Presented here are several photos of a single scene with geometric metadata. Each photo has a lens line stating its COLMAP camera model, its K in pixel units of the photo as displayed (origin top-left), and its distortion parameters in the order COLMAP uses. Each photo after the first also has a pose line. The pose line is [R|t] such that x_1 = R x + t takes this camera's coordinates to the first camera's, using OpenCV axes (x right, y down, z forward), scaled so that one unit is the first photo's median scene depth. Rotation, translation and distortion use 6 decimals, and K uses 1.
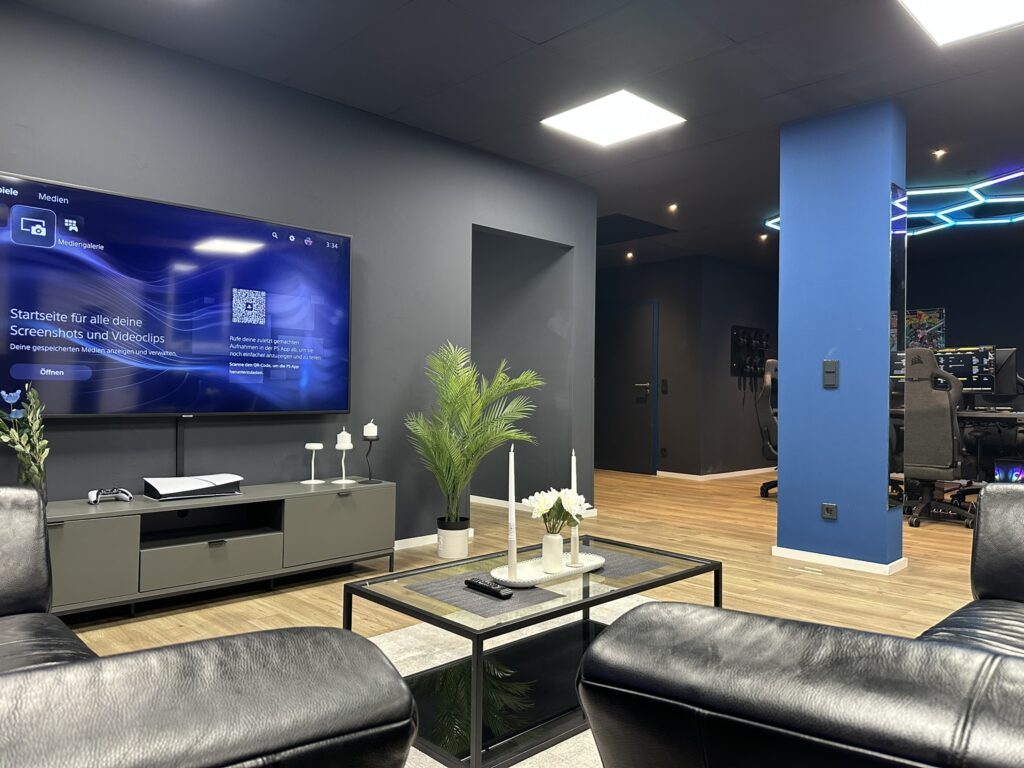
lens RADIAL K [[721.4, 0, 500.9], [0, 721.4, 383.5], [0, 0, 1]] dist [0.068678, -0.076661]
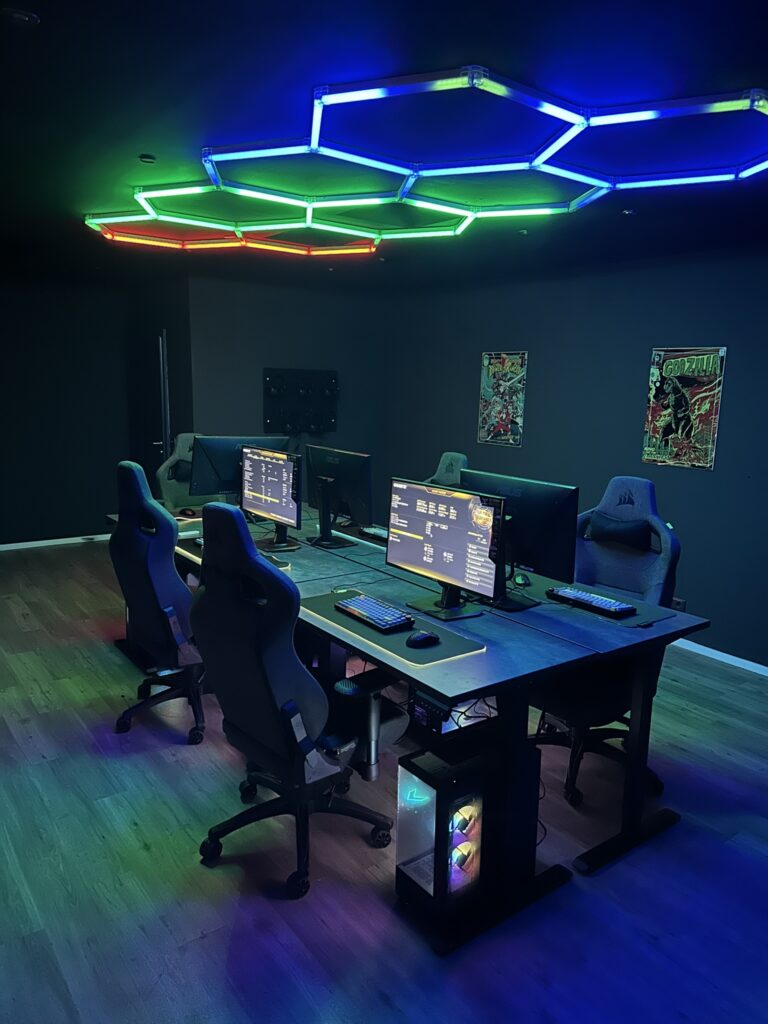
lens RADIAL K [[721.4, 0, 371.5], [0, 721.4, 513.3], [0, 0, 1]] dist [0.068678, -0.076661]
pose [[0.989030, 0.044009, -0.141006, 0.796408], [-0.015484, 0.980215, 0.197329, -0.121698], [0.146901, -0.192981, 0.970144, 0.384468]]
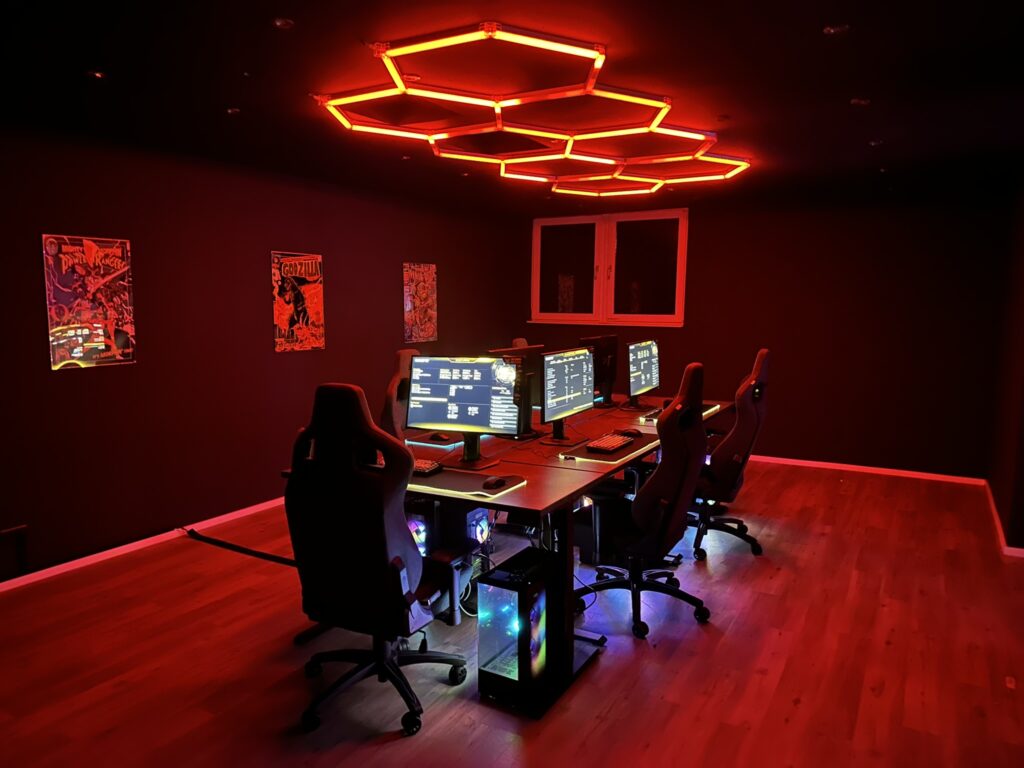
lens RADIAL K [[721.4, 0, 519.2], [0, 721.4, 387.8], [0, 0, 1]] dist [0.068678, -0.076661]
pose [[-0.289078, -0.126659, 0.948890, -0.018057], [-0.023319, 0.991846, 0.125289, -0.097735], [-0.957022, 0.014091, -0.289674, 1.244304]]
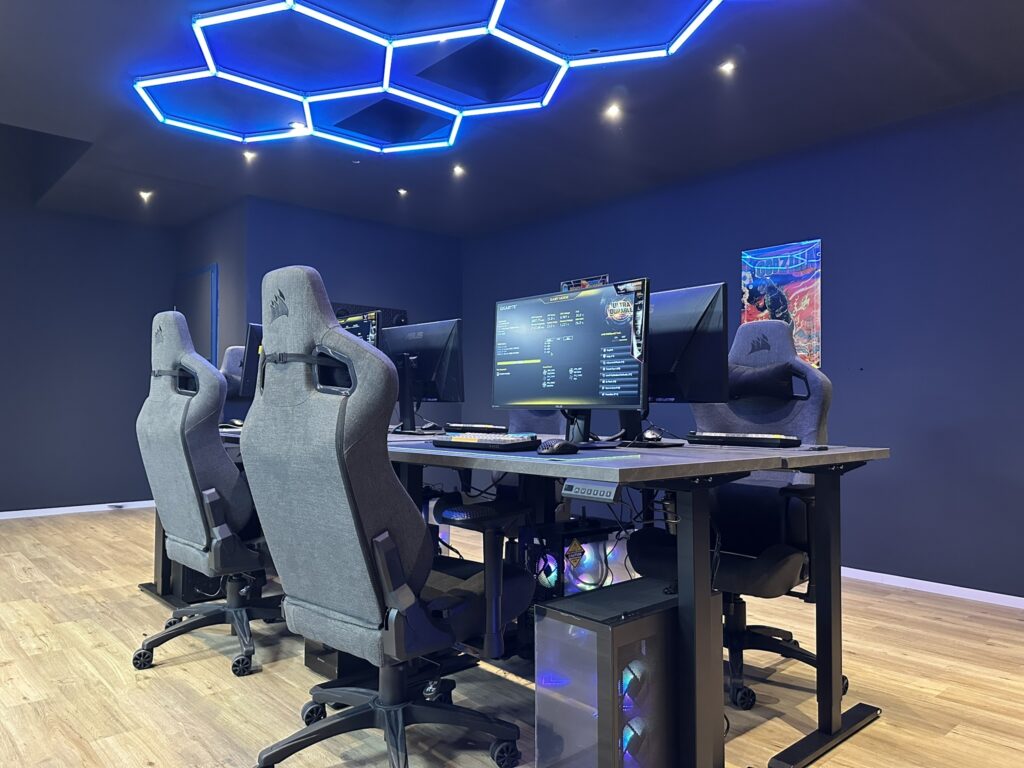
lens RADIAL K [[721.4, 0, 501.9], [0, 721.4, 393.4], [0, 0, 1]] dist [0.068678, -0.076661]
pose [[0.999007, 0.002706, -0.044478, 0.759712], [-0.002375, 0.999969, 0.007489, 0.003840], [0.044497, -0.007376, 0.998982, 0.461731]]
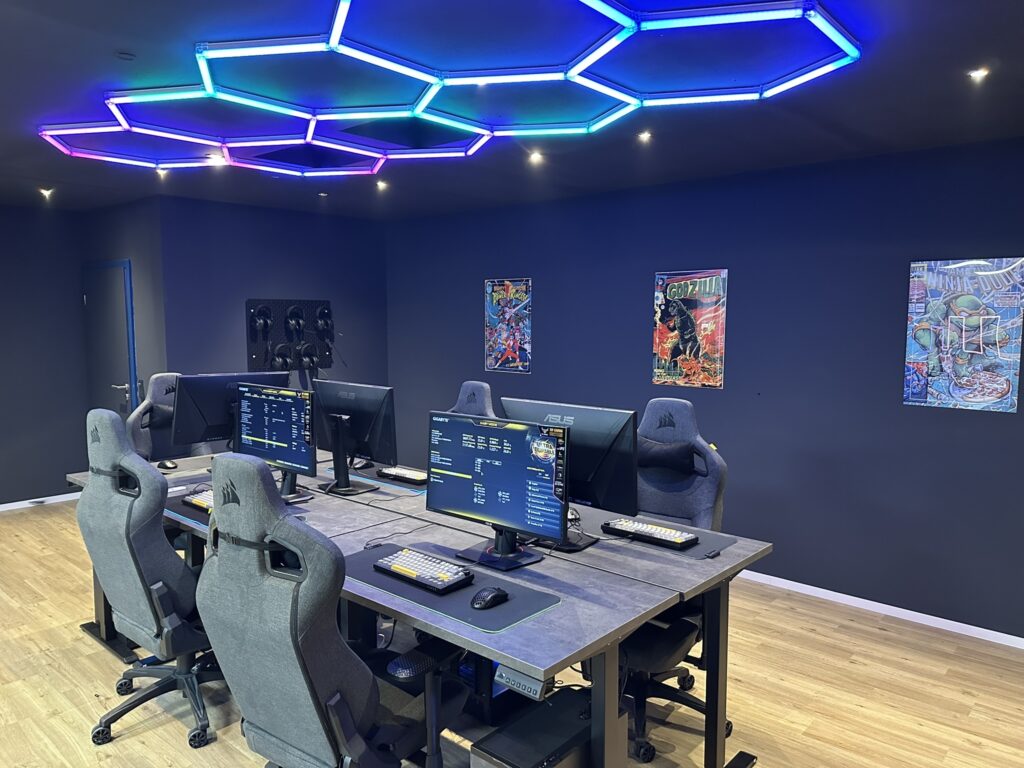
lens RADIAL K [[721.4, 0, 498.1], [0, 721.4, 389.0], [0, 0, 1]] dist [0.068678, -0.076661]
pose [[0.998335, -0.011764, 0.056476, 0.755987], [0.004884, 0.992707, 0.120454, -0.114850], [-0.057481, -0.119977, 0.991111, 0.433671]]
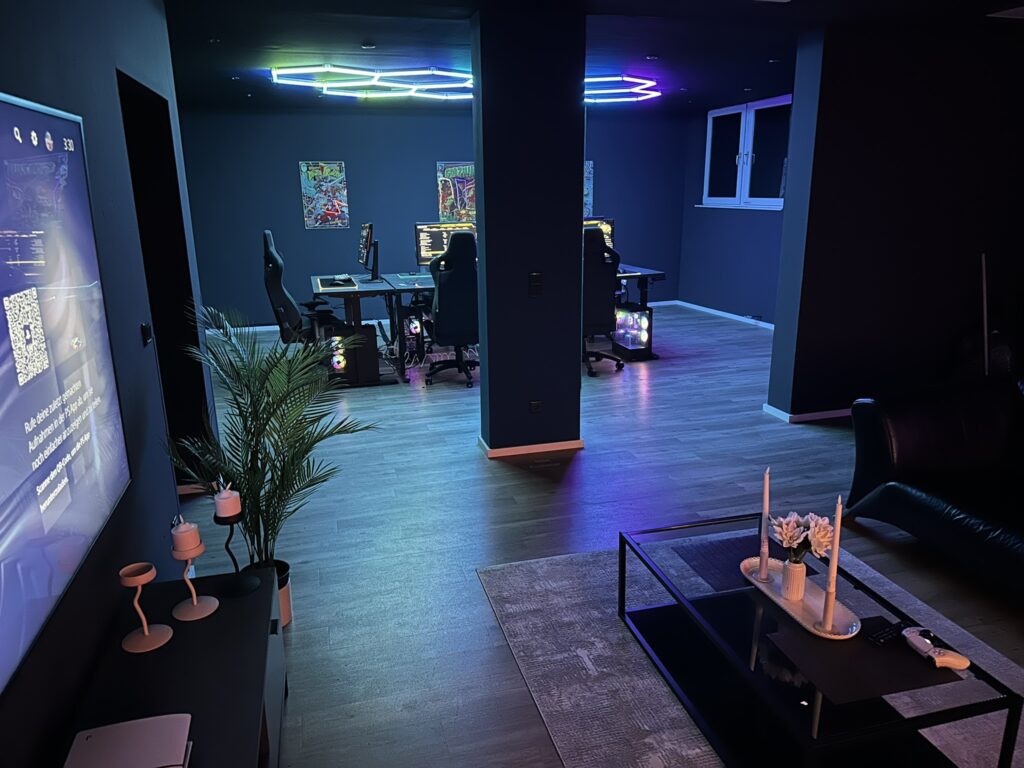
lens RADIAL K [[721.4, 0, 526.2], [0, 721.4, 399.4], [0, 0, 1]] dist [0.068678, -0.076661]
pose [[0.460475, -0.262687, 0.847914, -0.354676], [0.004255, 0.955853, 0.293816, -0.117294], [-0.887663, -0.131687, 0.441264, 0.366647]]
